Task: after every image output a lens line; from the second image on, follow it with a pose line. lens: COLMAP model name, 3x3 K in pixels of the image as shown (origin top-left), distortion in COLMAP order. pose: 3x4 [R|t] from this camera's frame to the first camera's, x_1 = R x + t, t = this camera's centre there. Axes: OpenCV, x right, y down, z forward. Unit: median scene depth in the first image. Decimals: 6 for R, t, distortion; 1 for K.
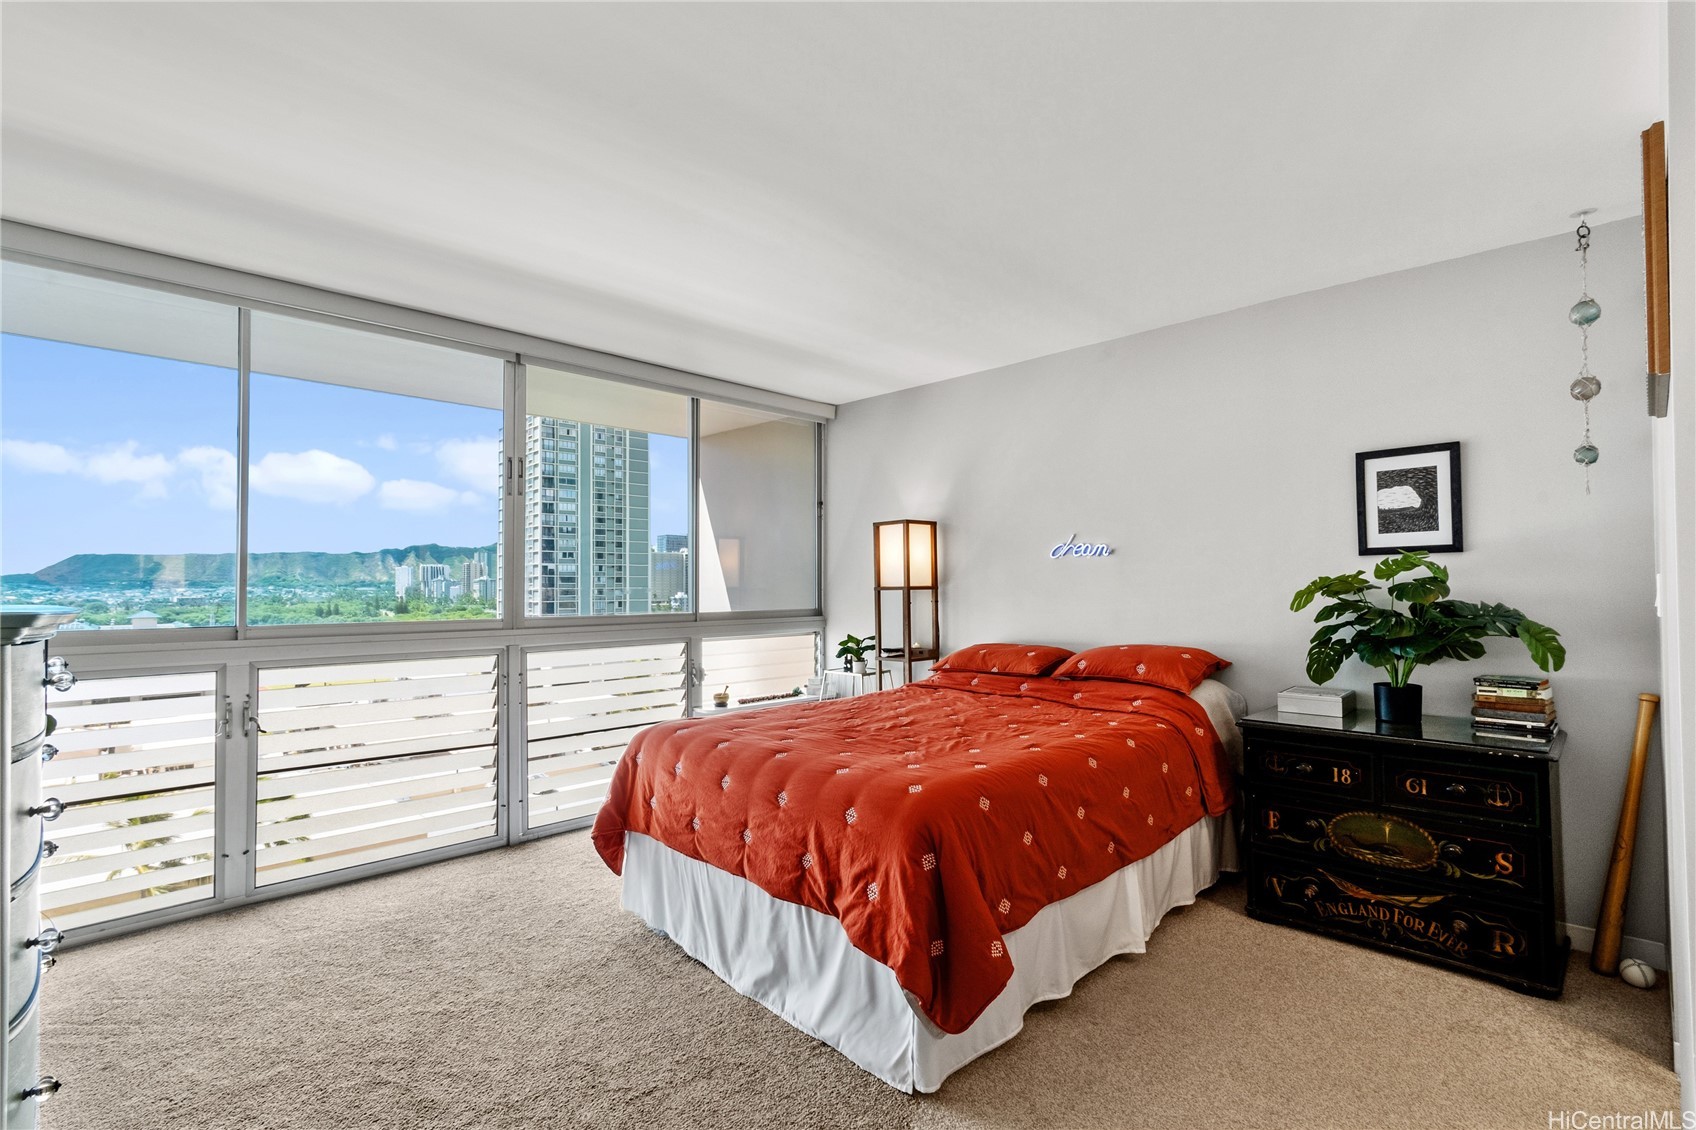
lens RADIAL K [[793.3, 0, 883.1], [0, 793.3, 568.1], [0, 0, 1]] dist [0.001747, 0.000202]
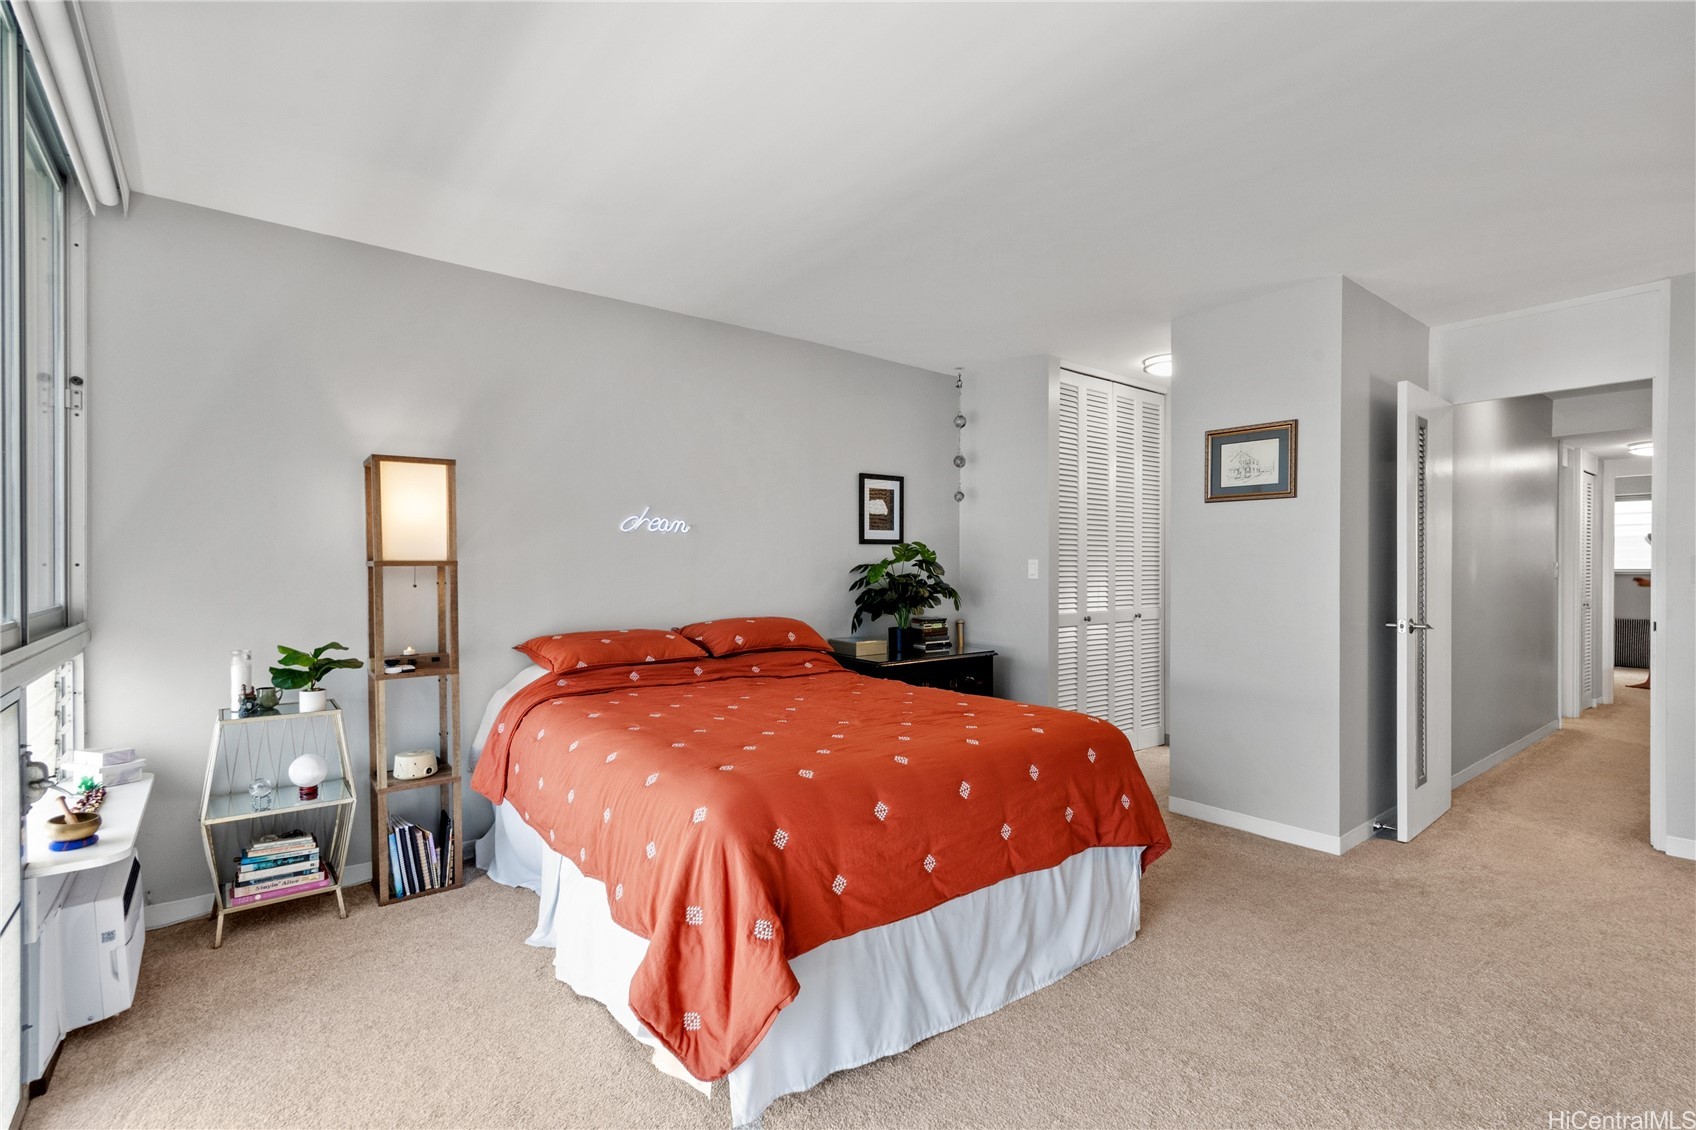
lens RADIAL K [[793.3, 0, 883.1], [0, 793.3, 568.1], [0, 0, 1]] dist [0.001747, 0.000202]
pose [[0.102469, 0.005017, 0.994724, -0.885624], [-0.025913, 0.999661, -0.002373, 0.032624], [-0.994399, -0.025533, 0.102564, 0.852221]]
